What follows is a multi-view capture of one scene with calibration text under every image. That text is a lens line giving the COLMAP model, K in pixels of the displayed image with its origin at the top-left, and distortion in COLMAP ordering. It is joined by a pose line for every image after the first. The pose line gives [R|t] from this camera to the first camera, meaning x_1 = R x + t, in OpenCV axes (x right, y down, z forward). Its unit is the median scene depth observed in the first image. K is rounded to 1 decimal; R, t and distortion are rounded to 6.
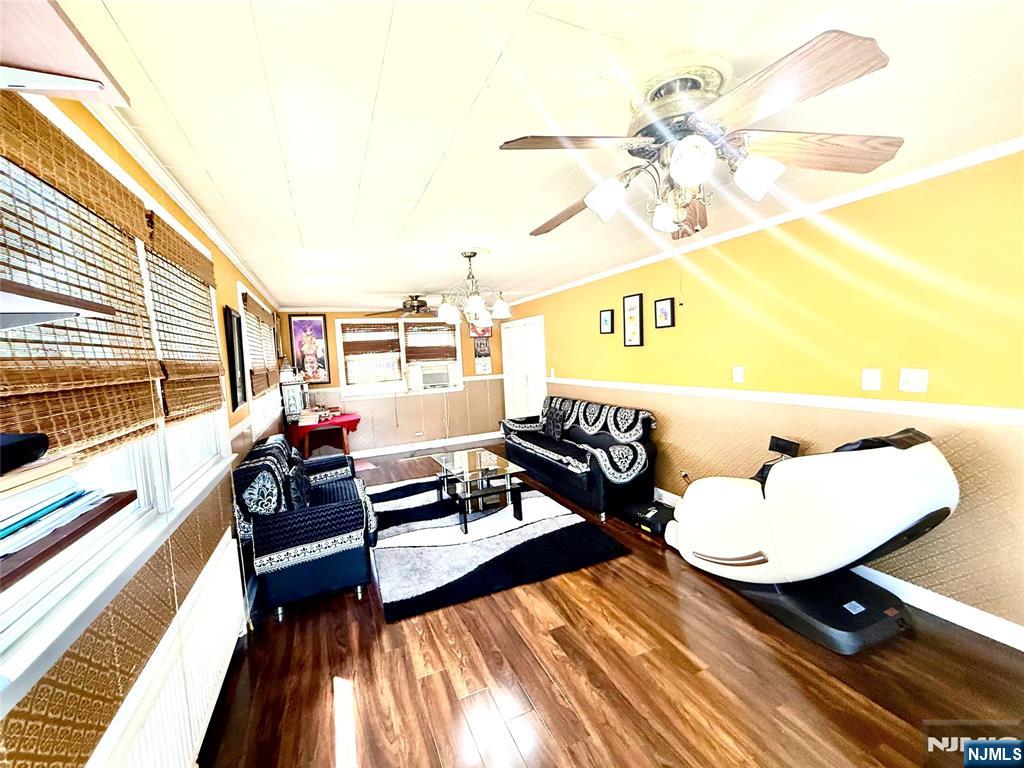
lens RADIAL K [[408.3, 0, 511.3], [0, 408.3, 384.9], [0, 0, 1]] dist [0.000610, -0.000092]
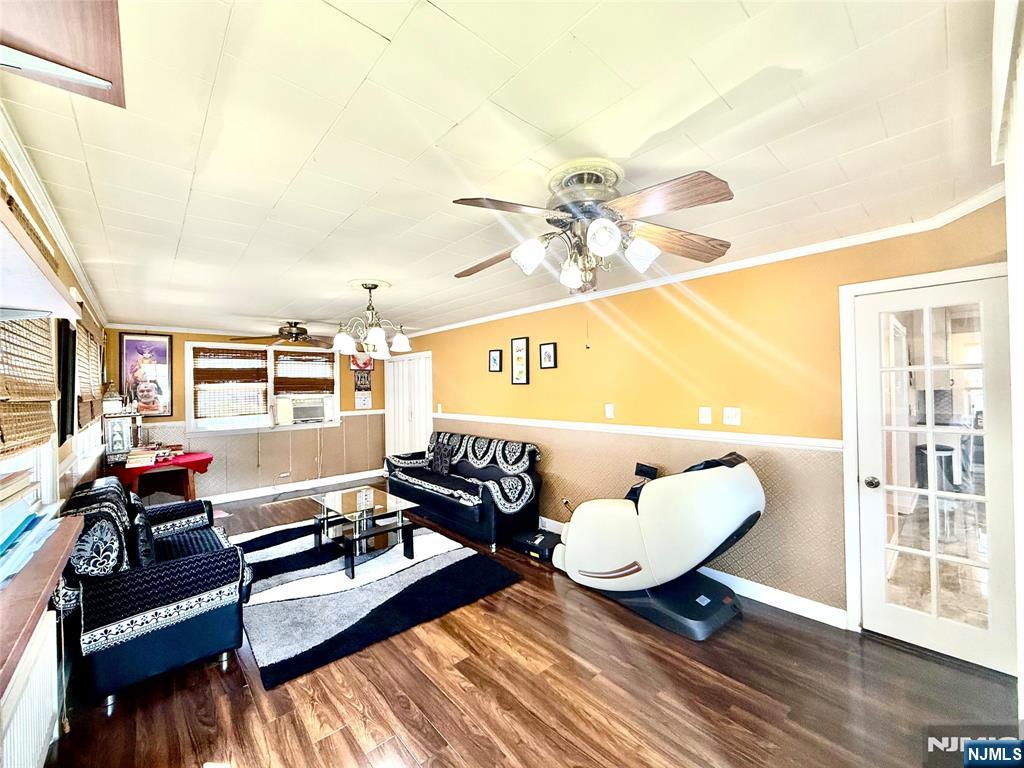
lens RADIAL K [[408.3, 0, 510.2], [0, 408.3, 384.6], [0, 0, 1]] dist [0.000610, -0.000092]
pose [[0.952034, 0.035099, 0.303973, -0.092415], [-0.006339, 0.995449, -0.095088, 0.015846], [-0.305927, 0.088600, 0.947923, -0.037882]]
